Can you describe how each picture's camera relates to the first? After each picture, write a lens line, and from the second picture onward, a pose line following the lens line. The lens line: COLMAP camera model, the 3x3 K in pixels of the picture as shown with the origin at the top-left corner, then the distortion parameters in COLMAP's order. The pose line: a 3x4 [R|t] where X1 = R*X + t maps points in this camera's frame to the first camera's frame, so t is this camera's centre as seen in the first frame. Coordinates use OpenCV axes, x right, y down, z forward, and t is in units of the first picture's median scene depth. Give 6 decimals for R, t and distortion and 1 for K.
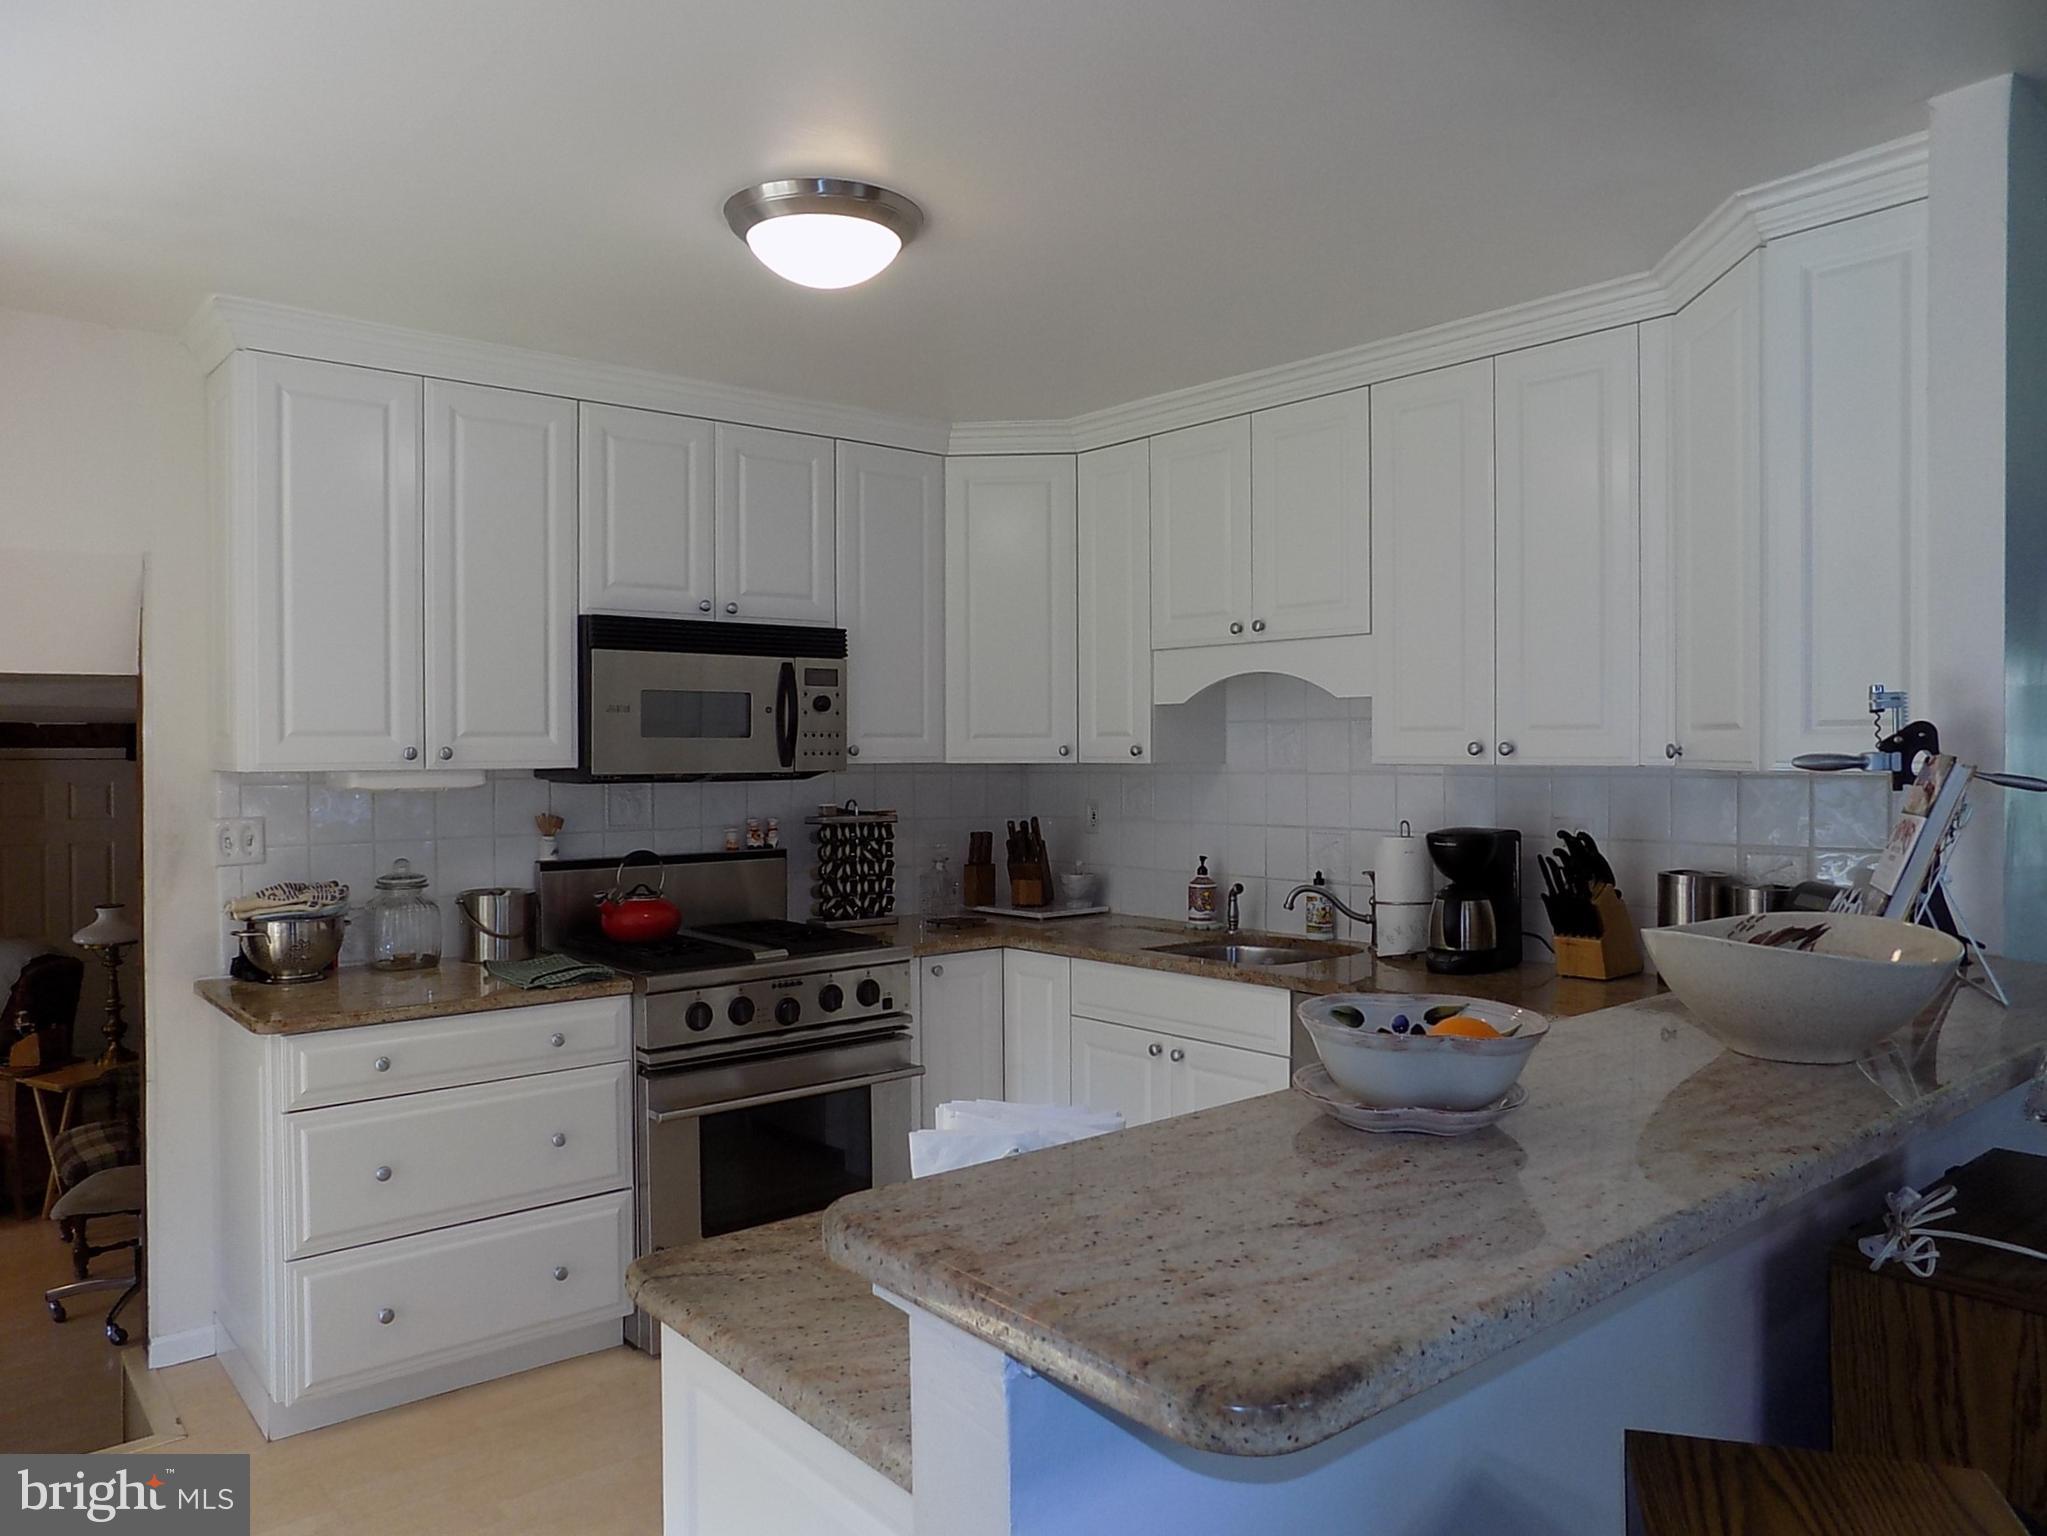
lens RADIAL K [[1428.7, 0, 1023.5], [0, 1428.7, 768.0], [0, 0, 1]] dist [-0.029244, 0.040905]
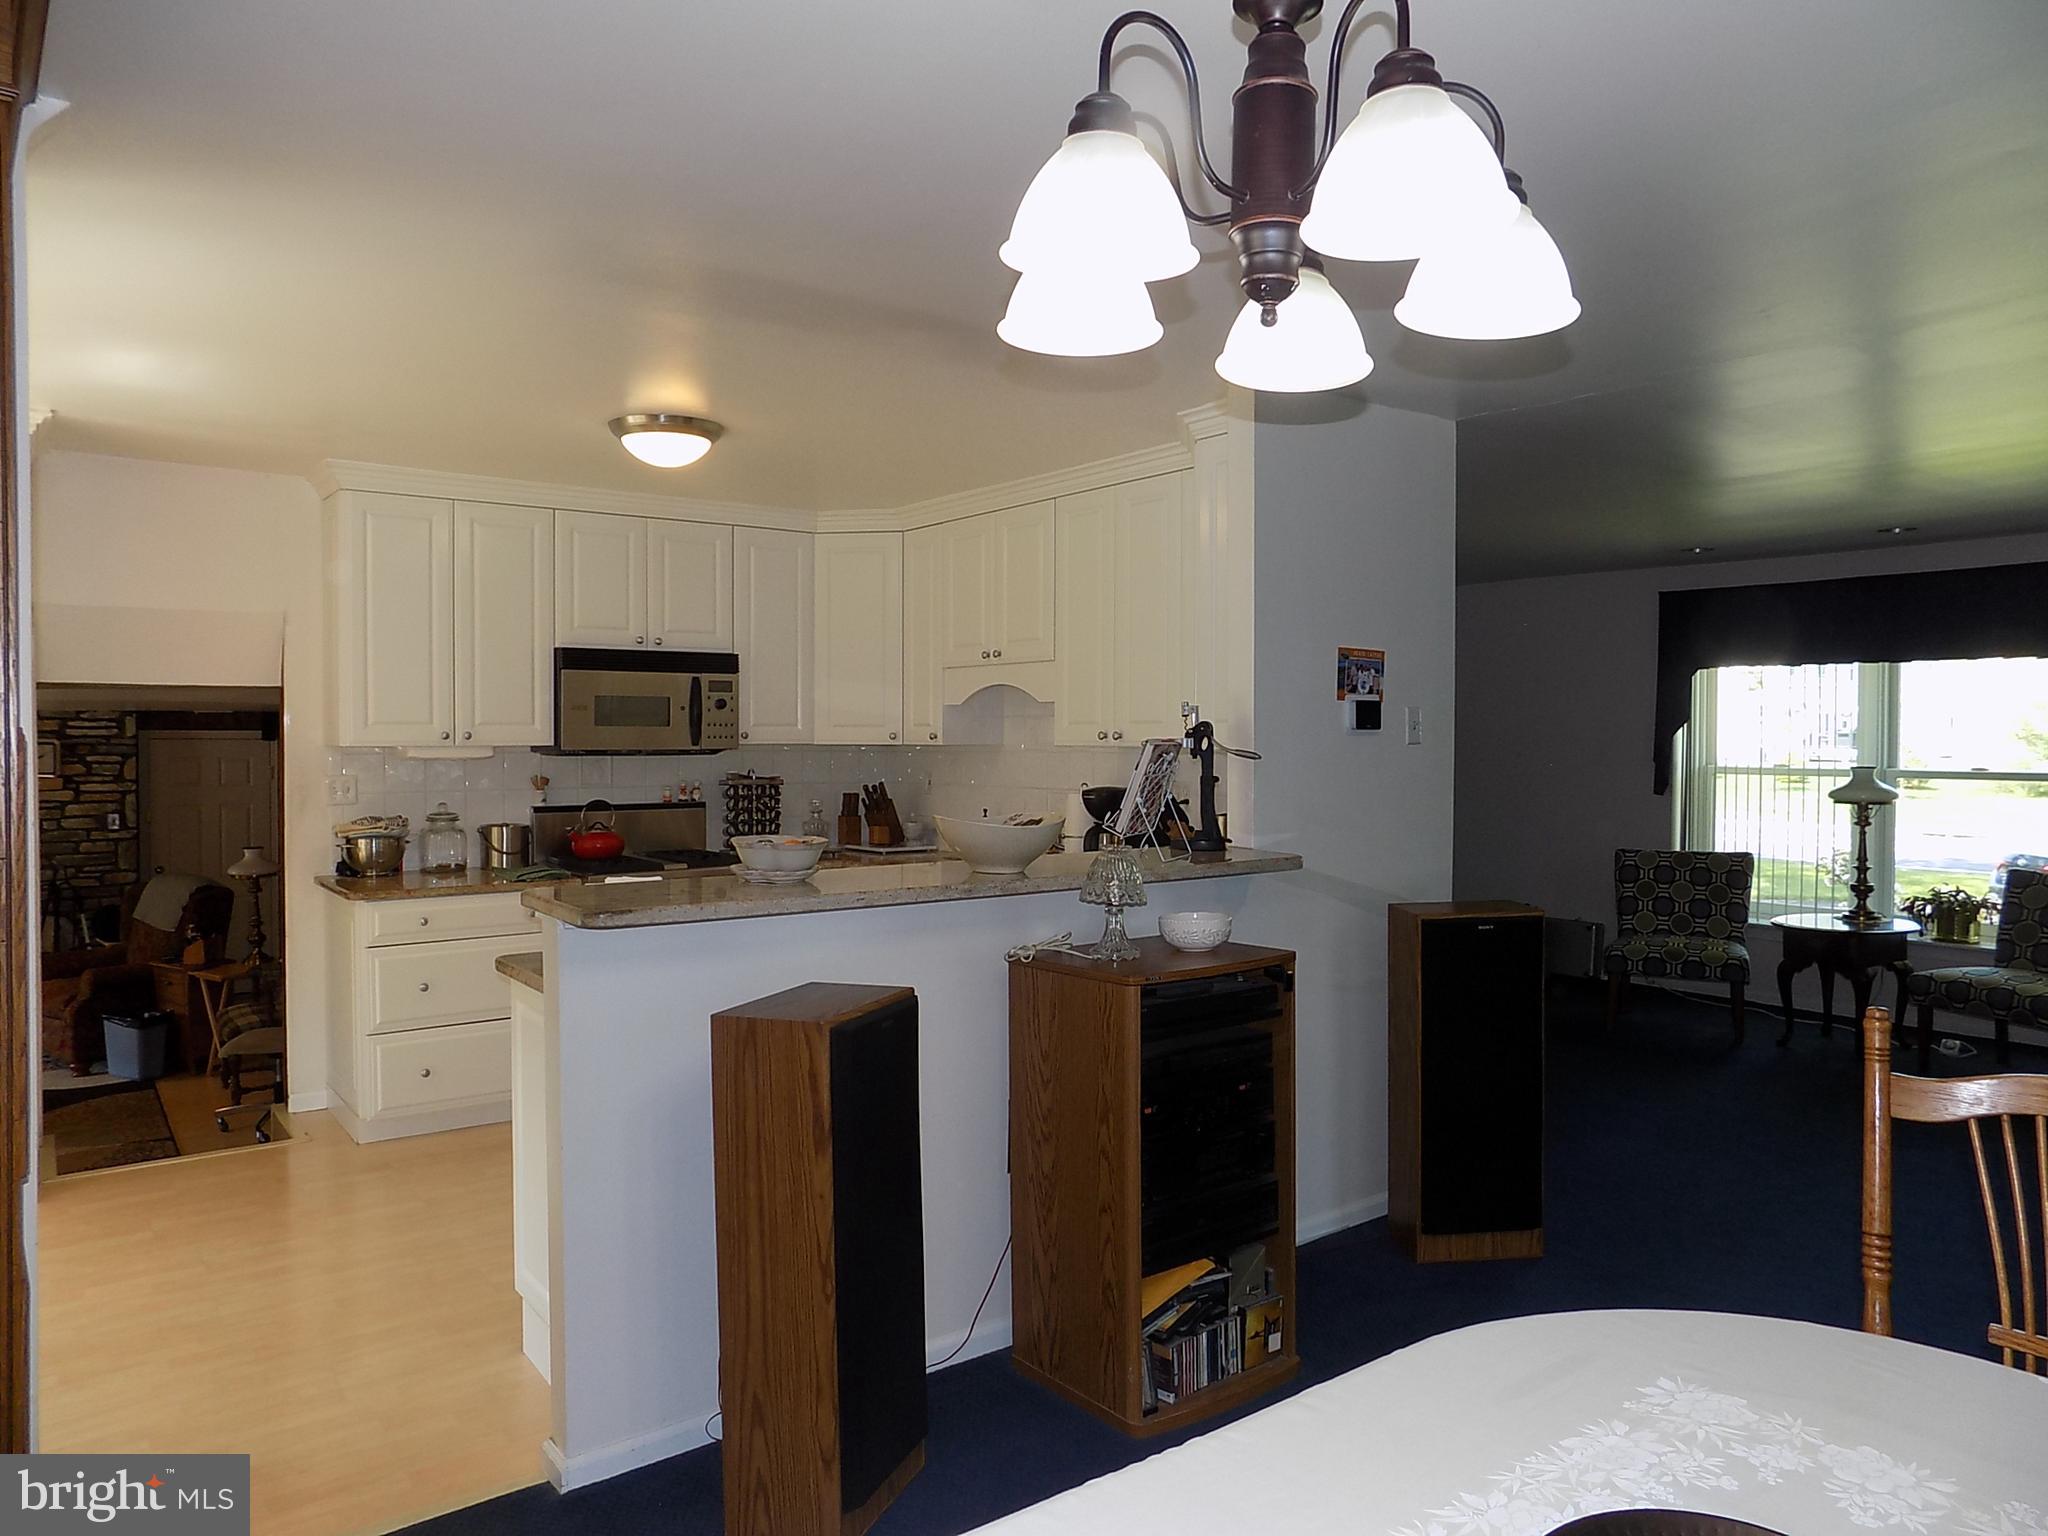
lens RADIAL K [[1409.0, 0, 1024.0], [0, 1409.0, 768.0], [0, 0, 1]] dist [-0.001704, 0.000449]
pose [[0.998215, 0.005715, -0.059457, 0.271020], [-0.005137, 0.999938, 0.009866, 0.006150], [0.059510, -0.009542, 0.998182, -0.470563]]
